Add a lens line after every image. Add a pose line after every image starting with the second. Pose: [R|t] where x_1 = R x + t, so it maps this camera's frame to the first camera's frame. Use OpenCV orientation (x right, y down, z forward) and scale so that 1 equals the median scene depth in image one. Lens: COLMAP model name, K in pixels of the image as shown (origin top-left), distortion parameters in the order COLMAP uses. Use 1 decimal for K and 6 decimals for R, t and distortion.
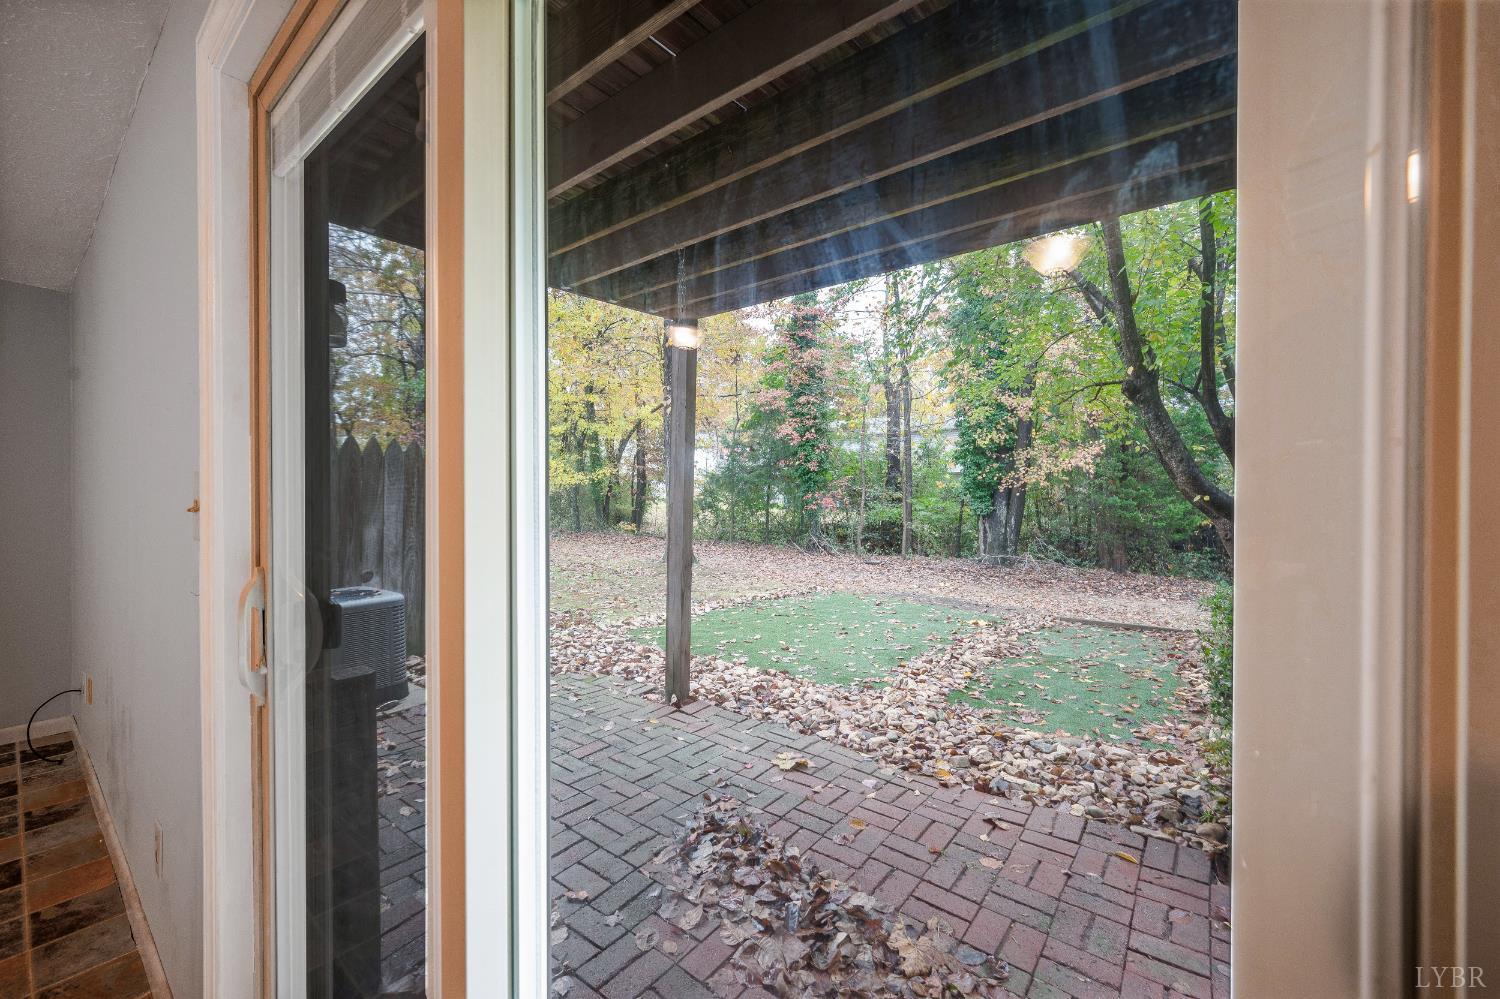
lens RADIAL K [[602.5, 0, 756.0], [0, 602.5, 496.3], [0, 0, 1]] dist [-0.004752, 0.000191]
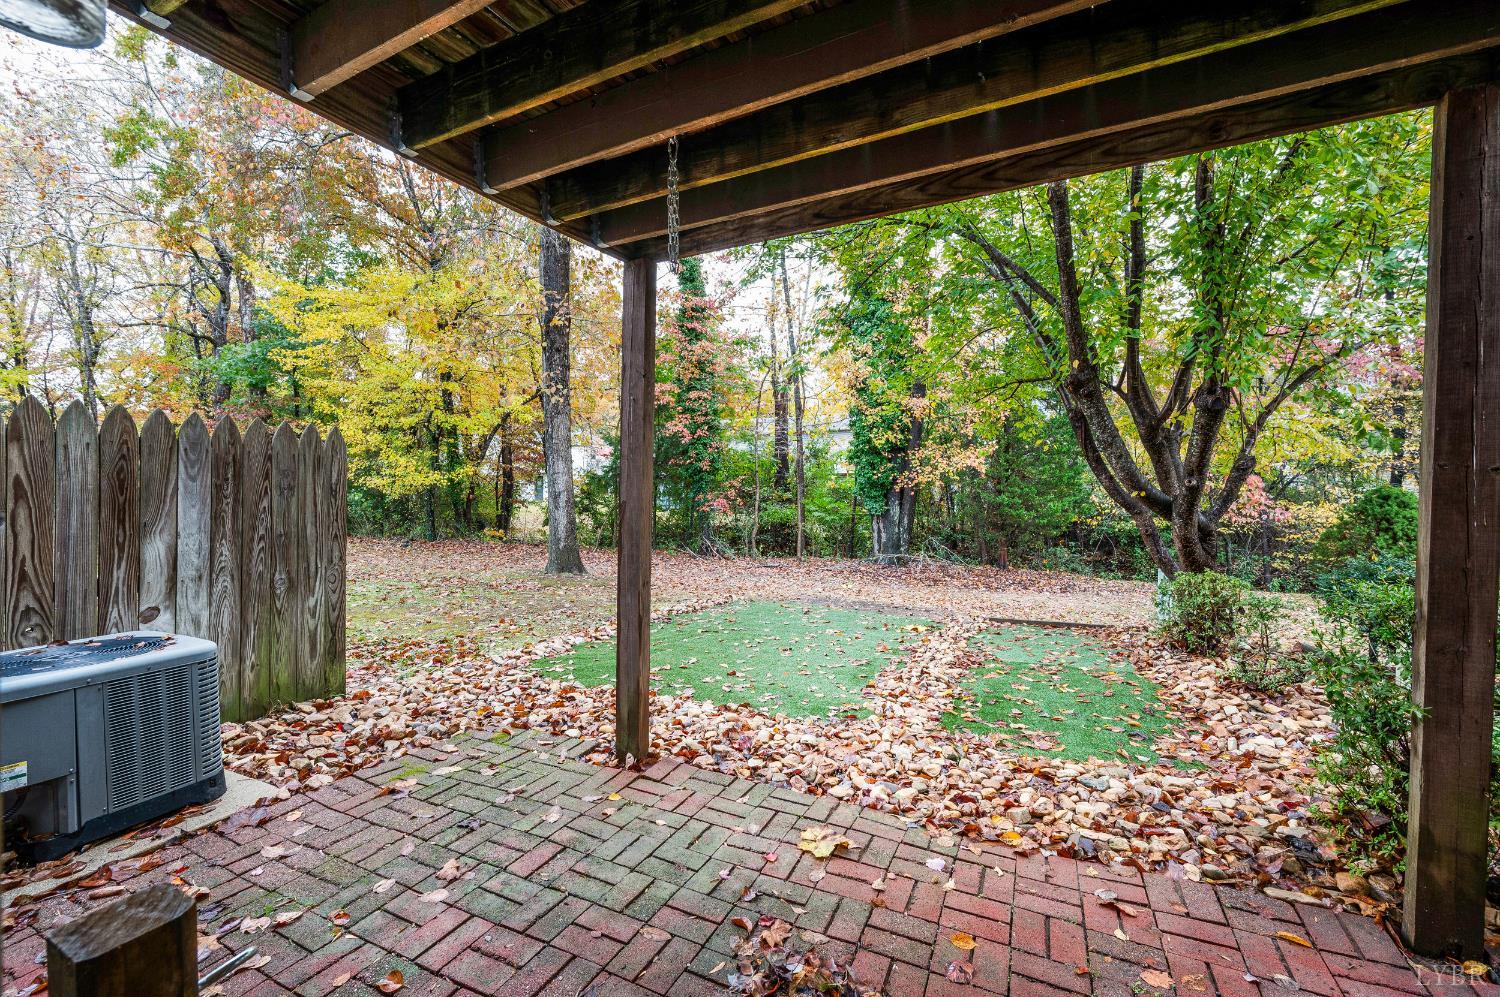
lens RADIAL K [[602.5, 0, 747.4], [0, 602.5, 498.9], [0, 0, 1]] dist [-0.004752, 0.000191]
pose [[0.977067, -0.006458, 0.212835, -0.108377], [0.006446, 0.999979, 0.000751, 0.005572], [-0.212836, 0.000638, 0.977088, 0.161722]]
